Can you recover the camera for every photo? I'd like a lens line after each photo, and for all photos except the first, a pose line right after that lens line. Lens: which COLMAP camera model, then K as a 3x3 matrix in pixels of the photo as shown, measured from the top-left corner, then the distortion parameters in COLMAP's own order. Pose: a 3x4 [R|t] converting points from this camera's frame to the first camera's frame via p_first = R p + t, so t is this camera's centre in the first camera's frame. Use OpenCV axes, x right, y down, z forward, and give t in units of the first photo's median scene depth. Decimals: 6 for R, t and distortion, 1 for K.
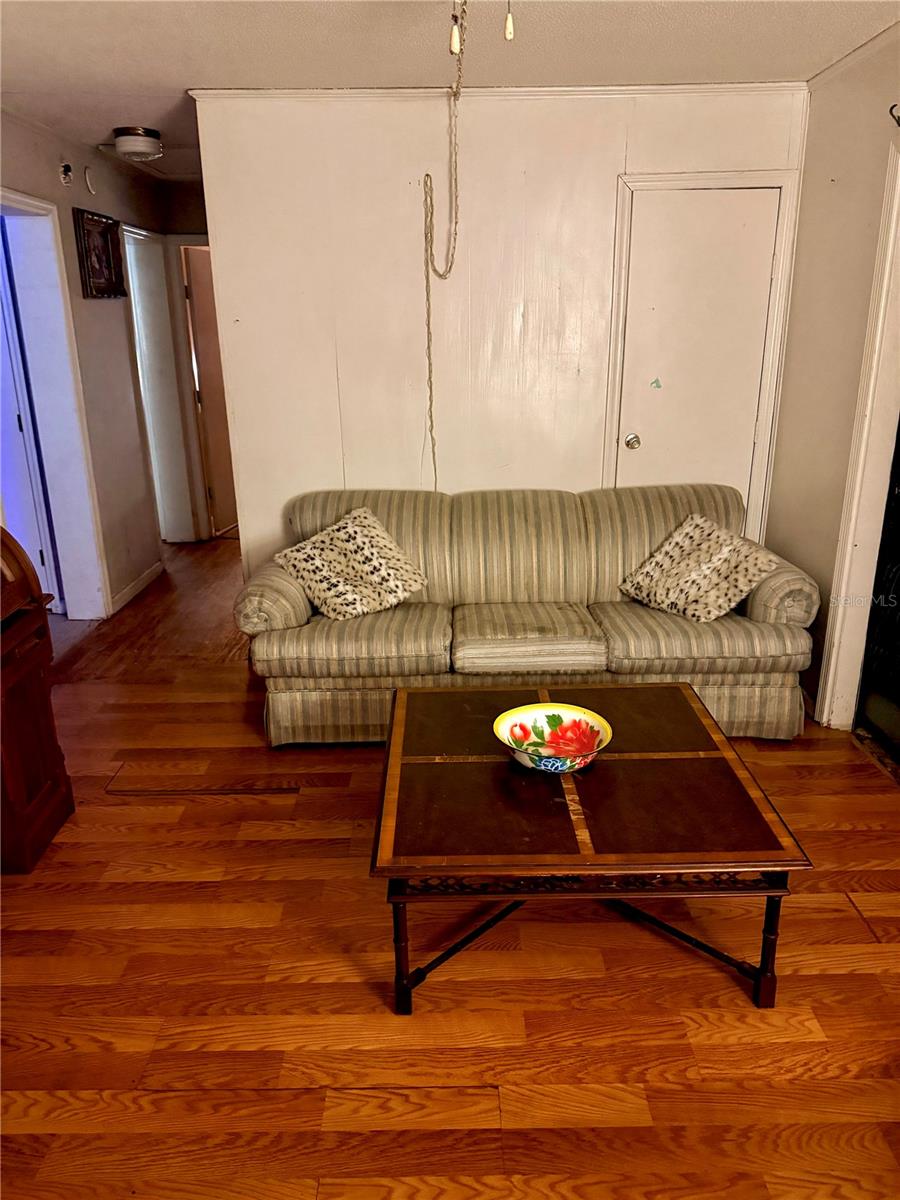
lens RADIAL K [[842.1, 0, 454.6], [0, 842.1, 597.6], [0, 0, 1]] dist [0.035995, -0.058893]
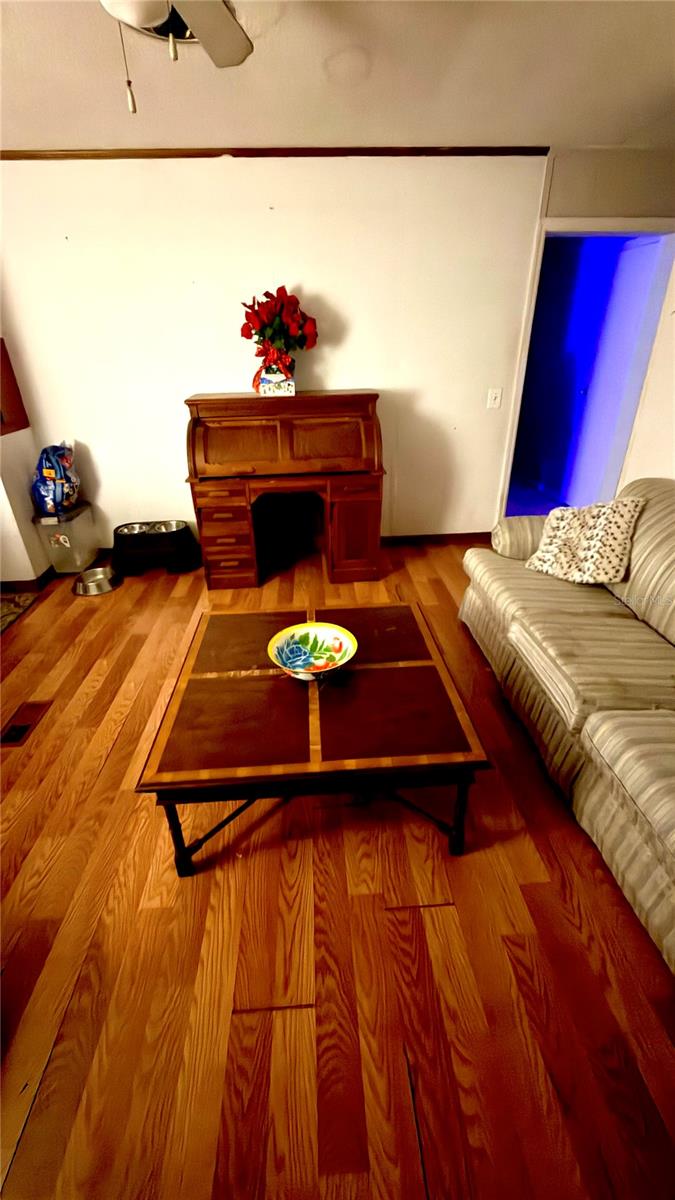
lens RADIAL K [[478.7, 0, 334.6], [0, 478.7, 597.0], [0, 0, 1]] dist [-0.002609, -0.000007]
pose [[0.049650, 0.475076, -0.878543, 0.729897], [-0.291140, 0.848311, 0.442274, -0.245438], [0.955391, 0.233820, 0.180433, 0.872446]]
